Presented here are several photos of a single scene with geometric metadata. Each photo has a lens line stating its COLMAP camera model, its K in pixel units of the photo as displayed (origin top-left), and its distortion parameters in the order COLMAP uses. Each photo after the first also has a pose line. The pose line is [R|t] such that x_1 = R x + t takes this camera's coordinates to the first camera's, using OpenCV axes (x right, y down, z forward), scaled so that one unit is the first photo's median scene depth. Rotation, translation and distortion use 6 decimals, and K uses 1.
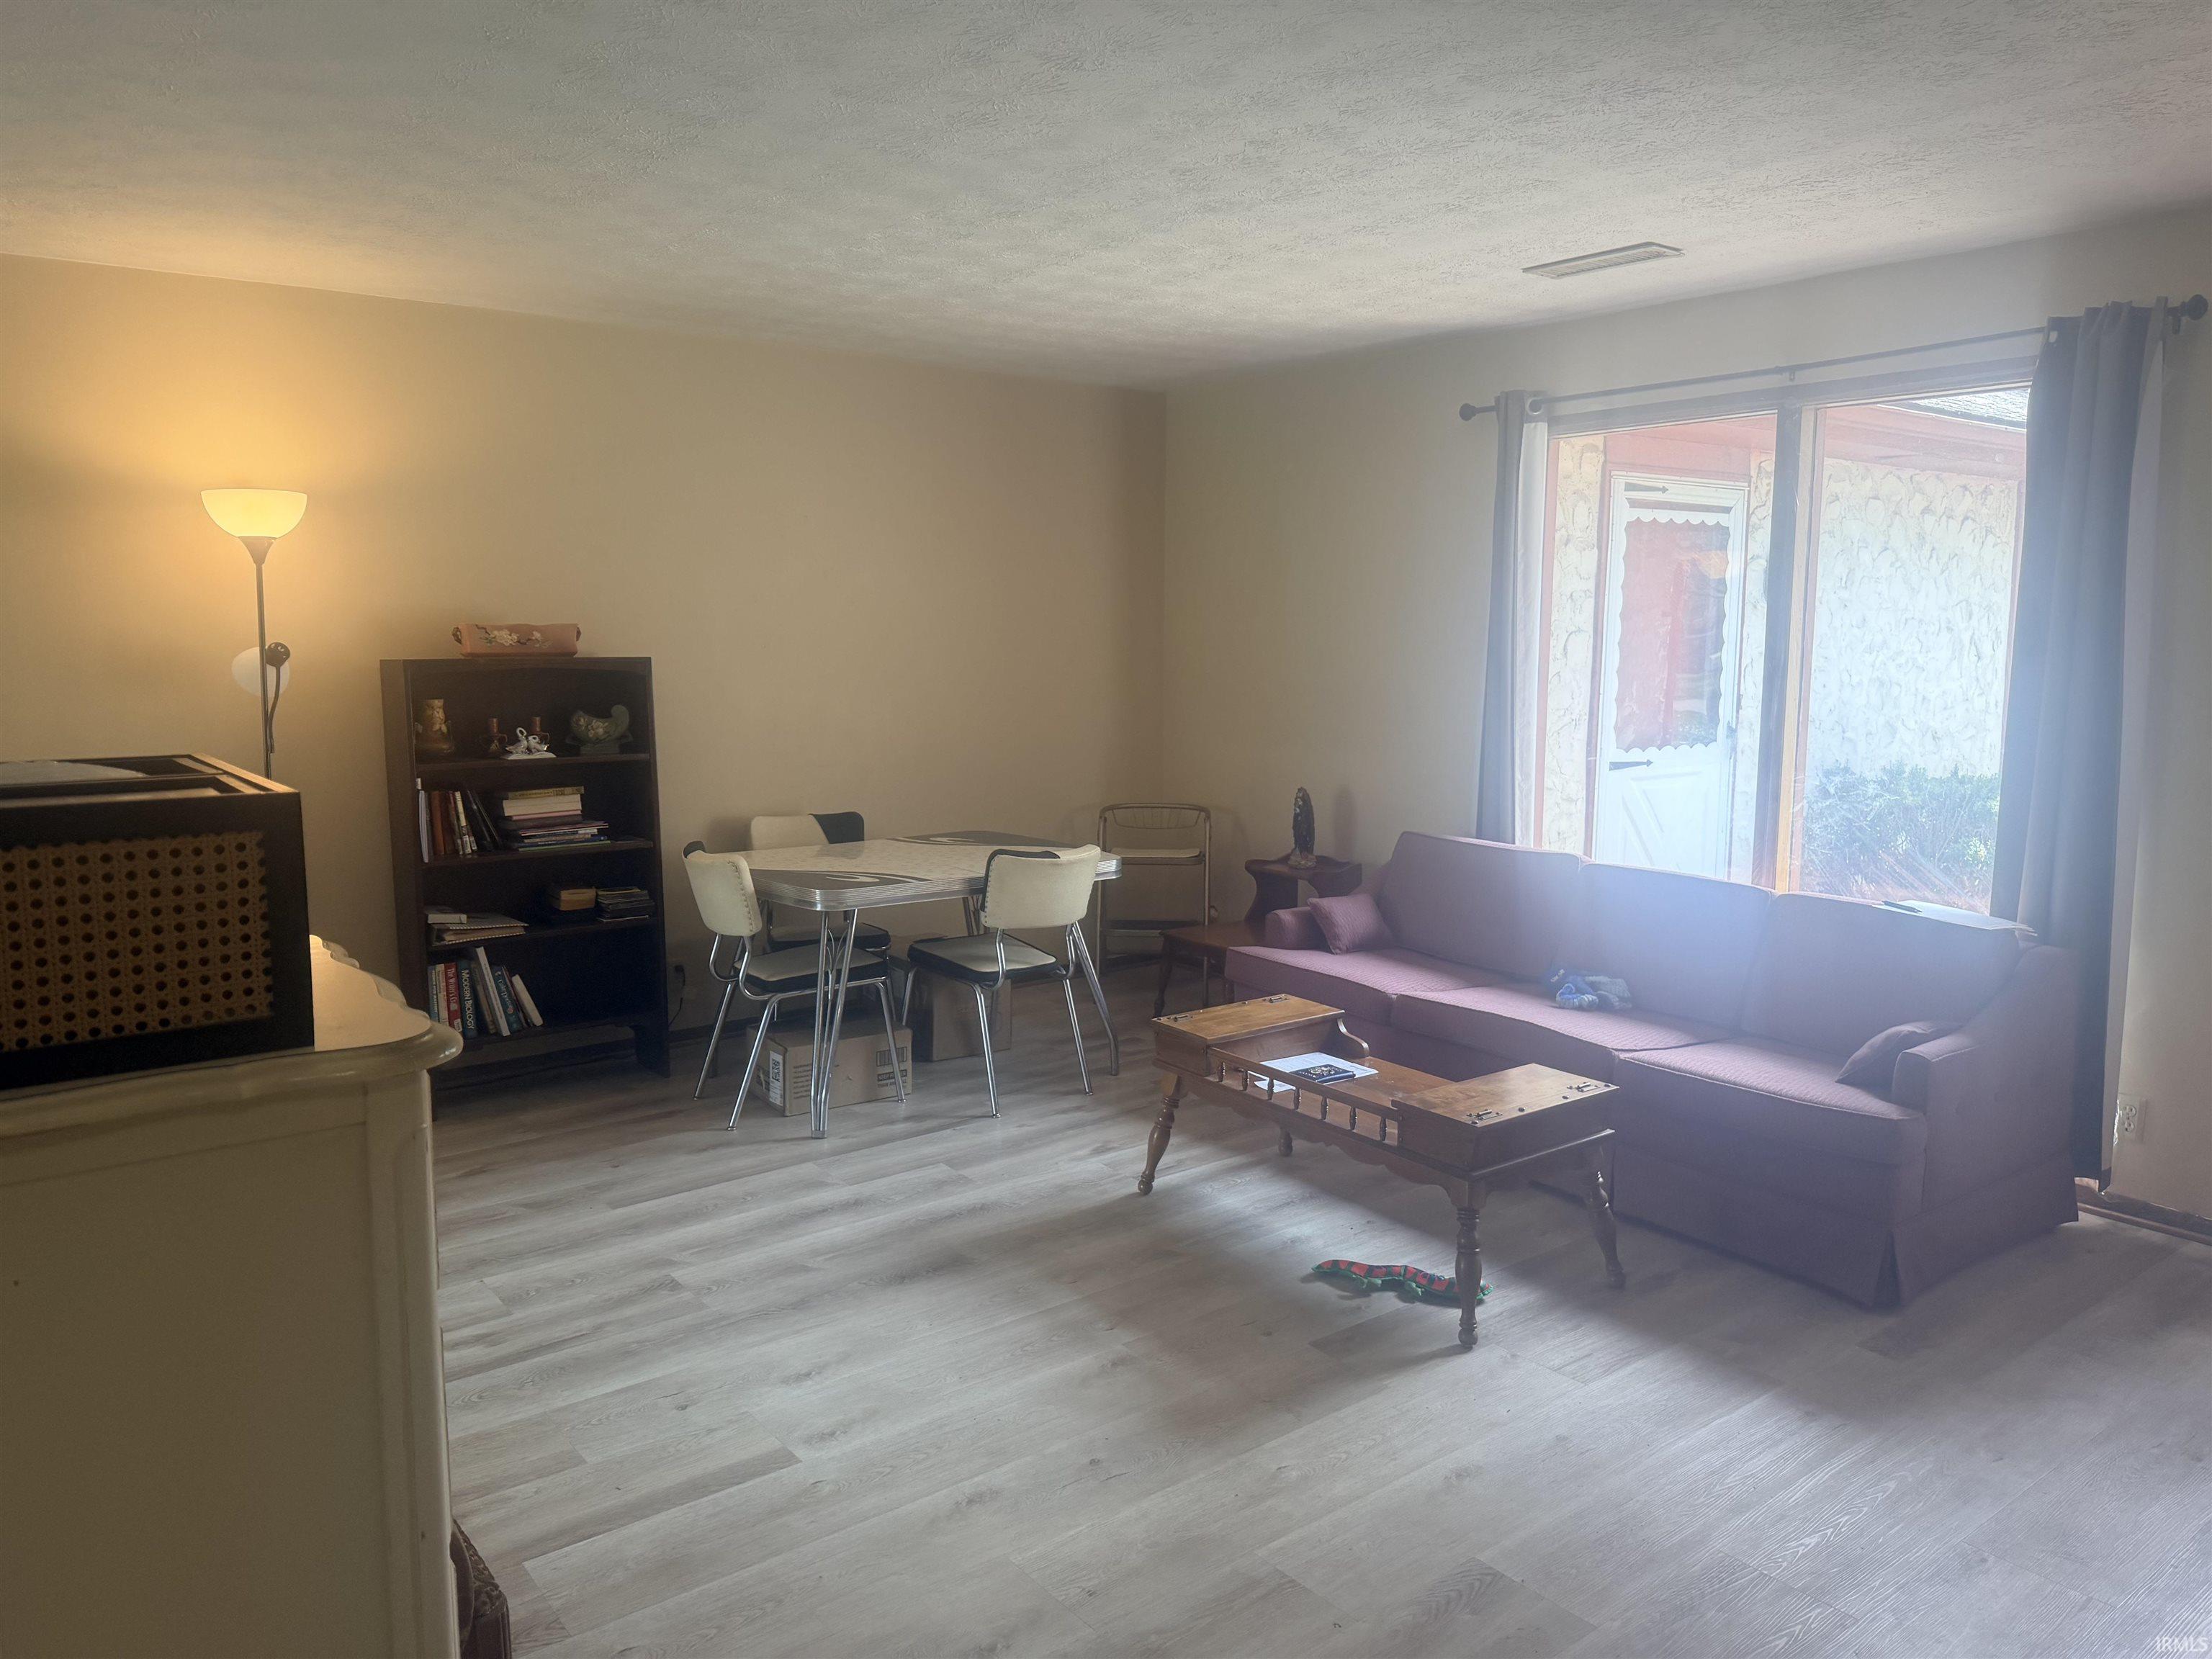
lens RADIAL K [[1554.3, 0, 1096.6], [0, 1554.3, 835.3], [0, 0, 1]] dist [0.177281, -0.364798]
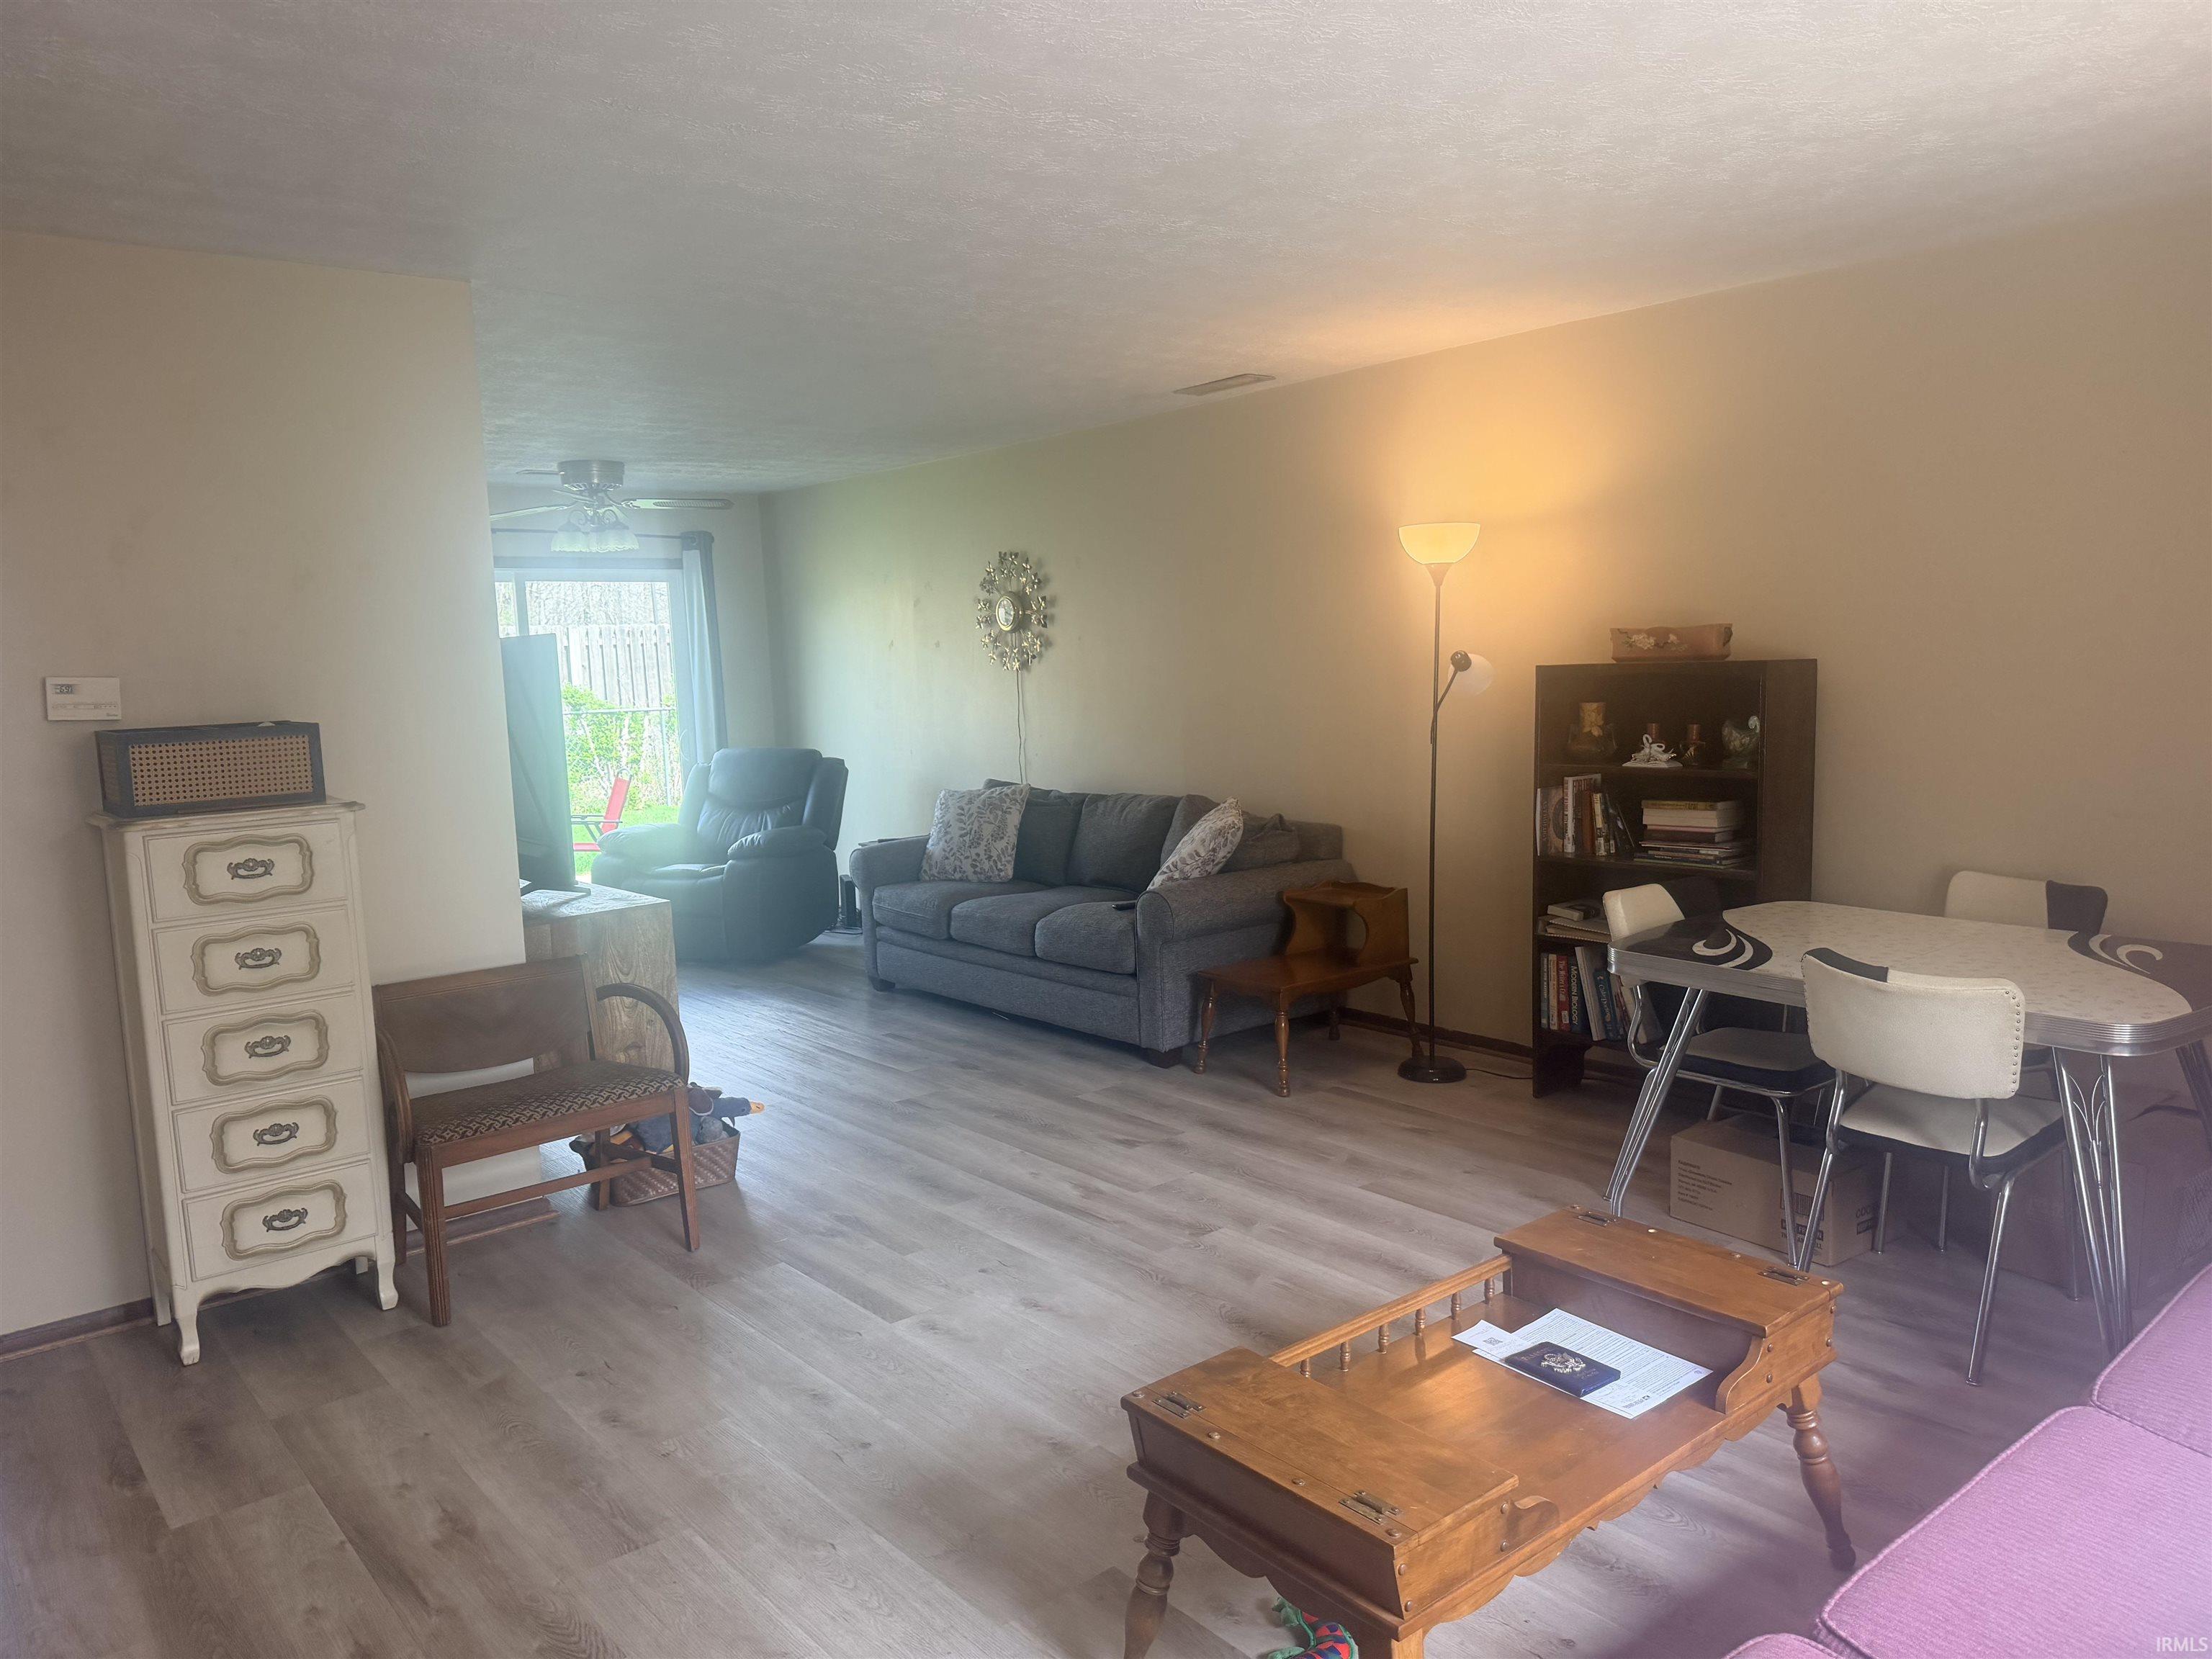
lens RADIAL K [[1554.3, 0, 1096.6], [0, 1554.3, 835.3], [0, 0, 1]] dist [0.177281, -0.364798]
pose [[0.013579, 0.115745, -0.993186, 0.650911], [-0.096677, 0.988776, 0.113909, -0.092154], [0.995223, 0.094472, 0.024617, 0.706344]]
